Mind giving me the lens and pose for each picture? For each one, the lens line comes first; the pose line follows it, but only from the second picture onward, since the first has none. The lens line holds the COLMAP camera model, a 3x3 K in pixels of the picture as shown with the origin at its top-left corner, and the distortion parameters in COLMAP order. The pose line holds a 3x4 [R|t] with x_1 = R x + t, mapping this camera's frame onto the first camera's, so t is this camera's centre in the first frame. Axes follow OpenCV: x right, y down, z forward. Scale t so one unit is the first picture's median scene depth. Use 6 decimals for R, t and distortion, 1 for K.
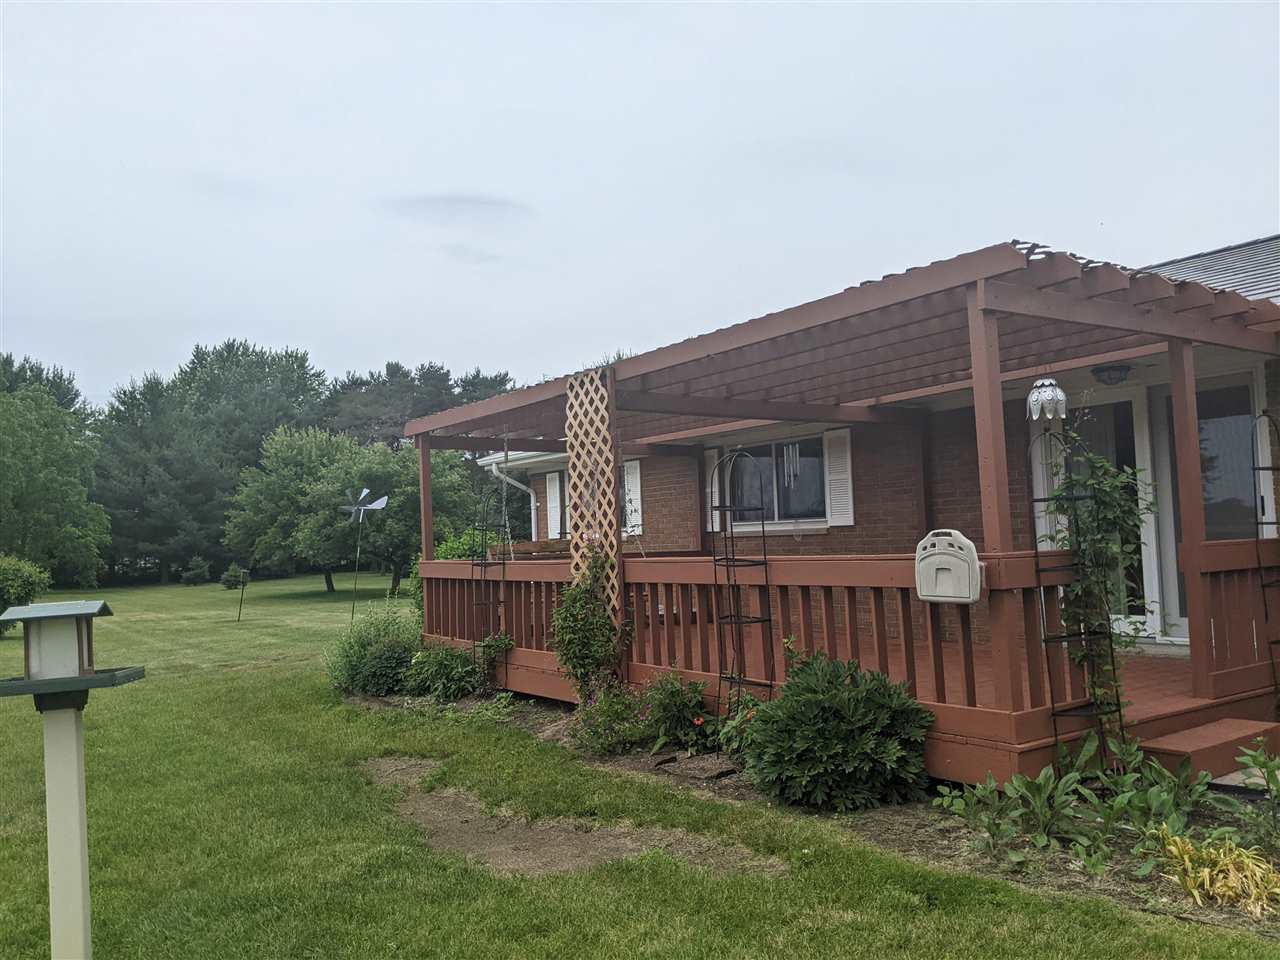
lens RADIAL K [[1099.5, 0, 640.2], [0, 1099.5, 481.0], [0, 0, 1]] dist [0.008446, 0.000758]
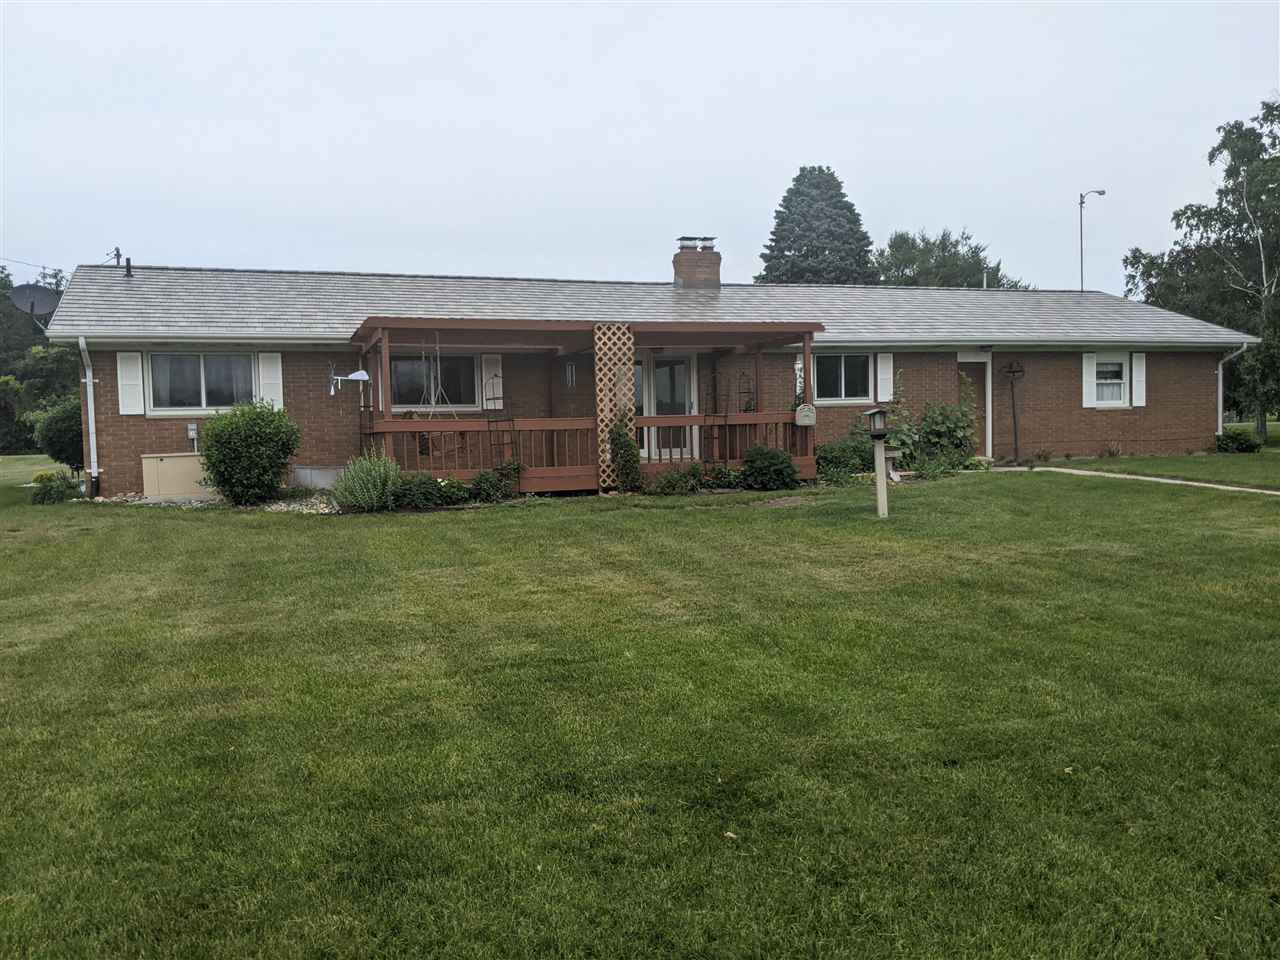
lens RADIAL K [[1099.5, 0, 639.4], [0, 1099.5, 479.2], [0, 0, 1]] dist [0.008446, 0.000758]
pose [[0.109243, -0.021062, 0.993792, -1.517517], [-0.036767, 0.999006, 0.025214, 0.098822], [-0.993335, -0.039293, 0.108360, 0.537338]]
